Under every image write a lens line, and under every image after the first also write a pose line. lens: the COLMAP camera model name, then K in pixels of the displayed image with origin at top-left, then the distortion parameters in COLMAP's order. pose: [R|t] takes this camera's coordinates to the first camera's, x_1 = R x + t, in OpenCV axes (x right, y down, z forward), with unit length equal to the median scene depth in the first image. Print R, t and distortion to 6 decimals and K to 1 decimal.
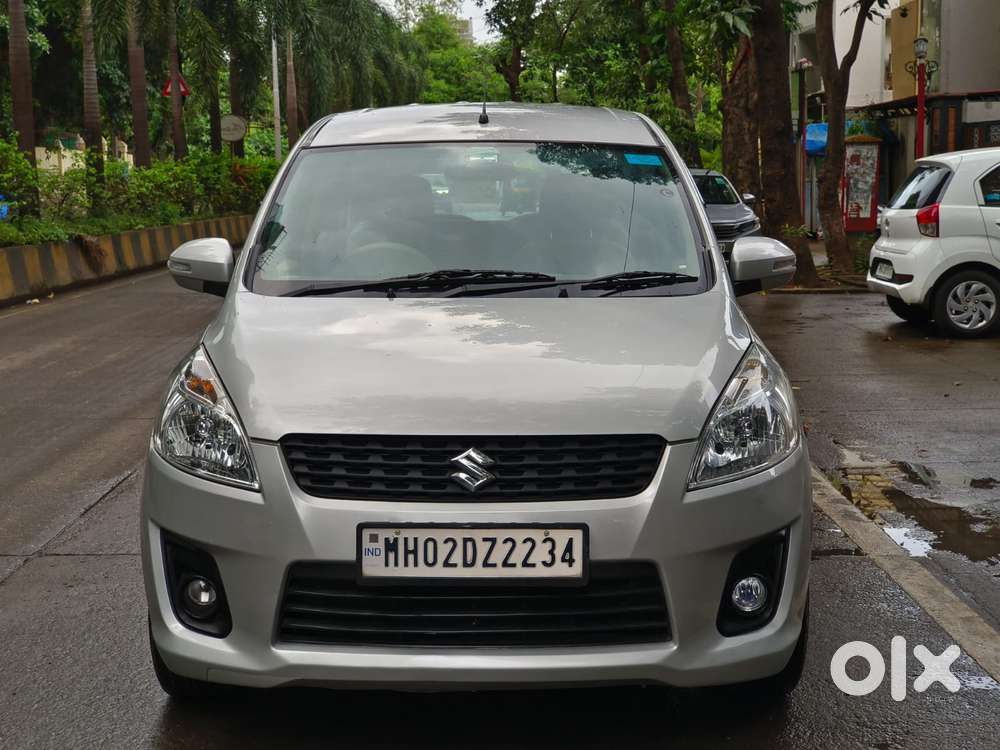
lens RADIAL K [[1483.7, 0, 494.1], [0, 1483.7, 380.1], [0, 0, 1]] dist [0.030587, 0.000000]
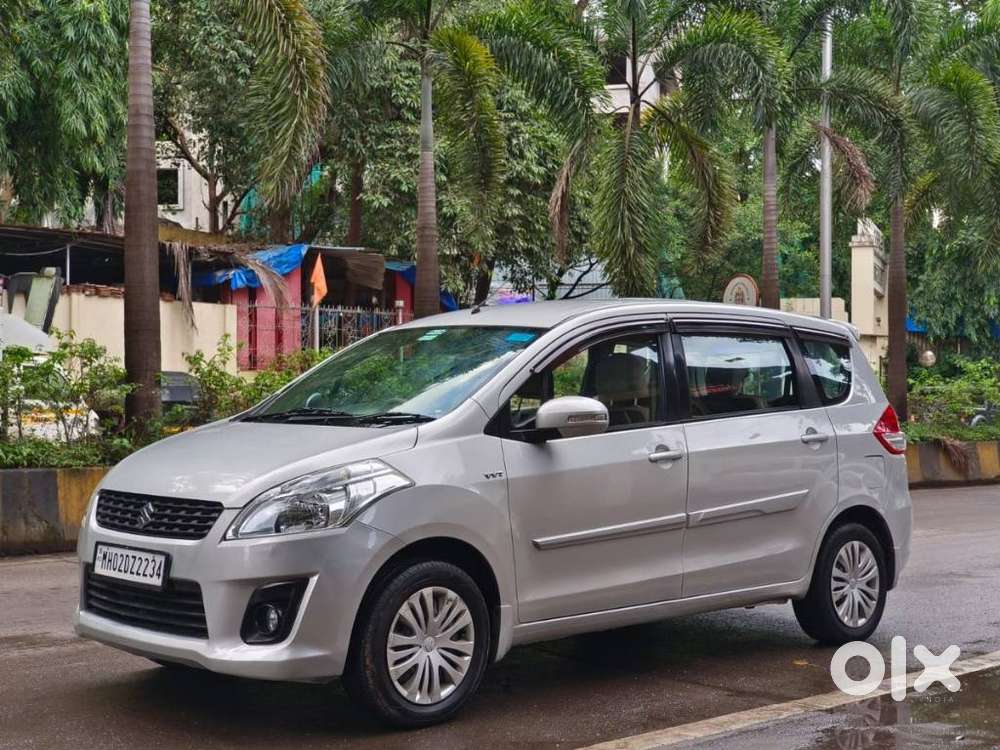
lens RADIAL K [[1483.7, 0, 497.7], [0, 1483.7, 377.4], [0, 0, 1]] dist [0.030587, 0.000000]
pose [[0.680860, -0.004976, -0.732397, 1.165498], [-0.114016, 0.987066, -0.112700, 0.041151], [0.723484, 0.160238, 0.671486, 0.132153]]
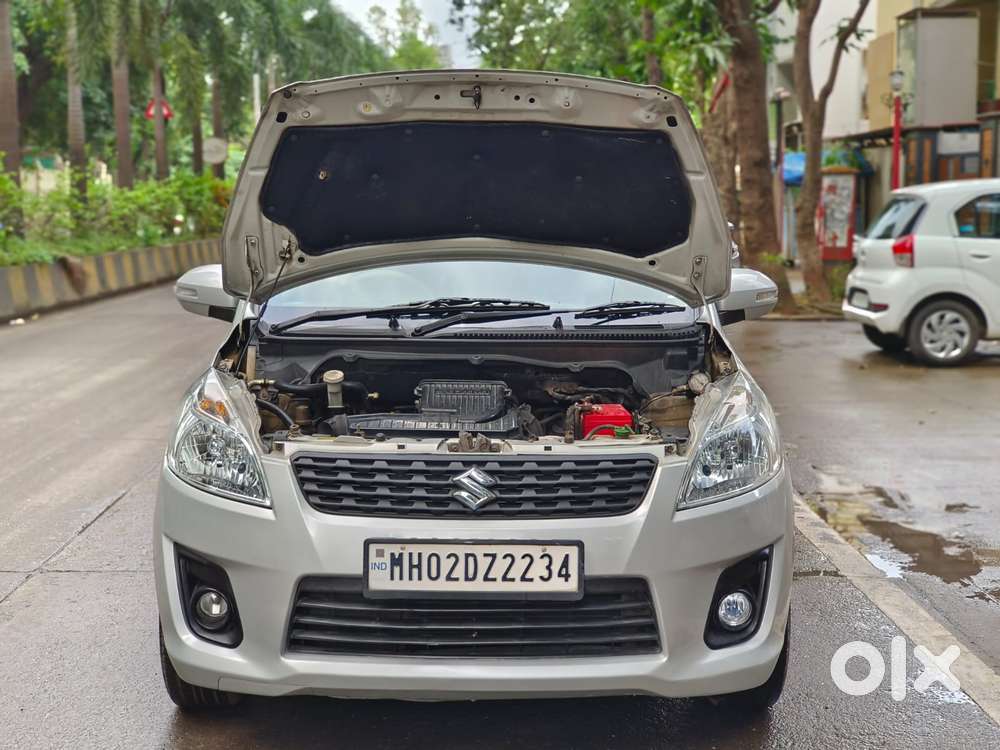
lens RADIAL K [[1483.7, 0, 503.5], [0, 1483.7, 366.8], [0, 0, 1]] dist [0.030587, 0.000000]
pose [[0.999739, 0.008700, 0.021135, -0.013556], [-0.008163, 0.999645, -0.025356, 0.000339], [-0.021348, 0.025177, 0.999455, -0.045186]]
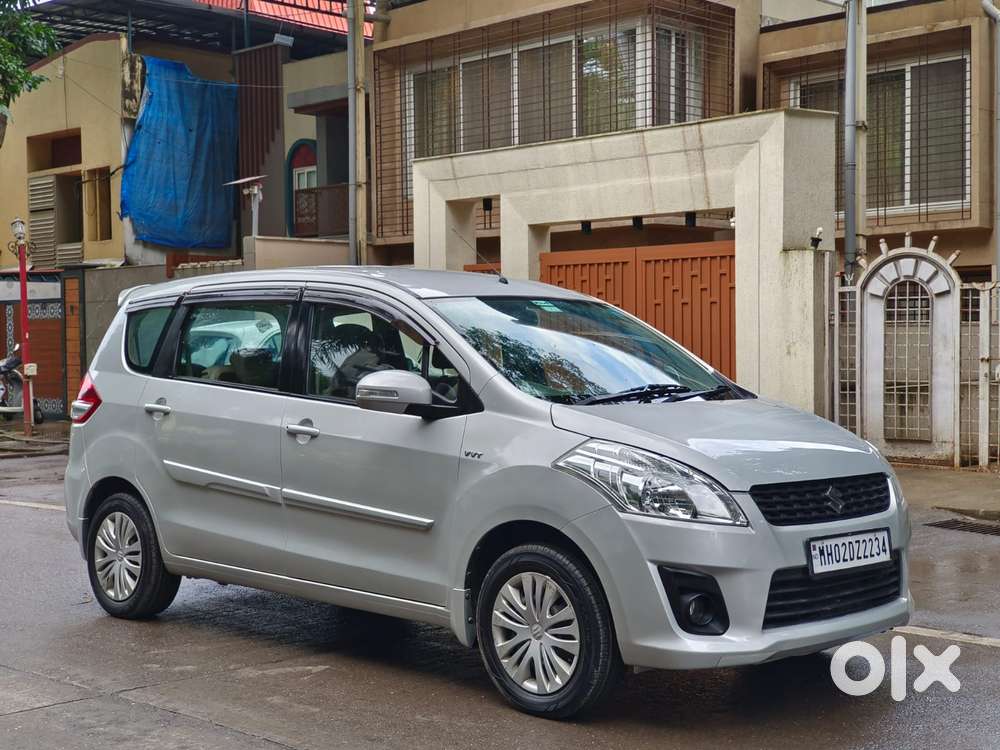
lens RADIAL K [[1483.7, 0, 496.6], [0, 1483.7, 377.6], [0, 0, 1]] dist [0.030587, 0.000000]
pose [[0.713123, -0.011814, 0.700939, -1.099249], [0.099201, 0.991498, -0.084213, 0.023929], [-0.693985, 0.129588, 0.708232, 0.102992]]
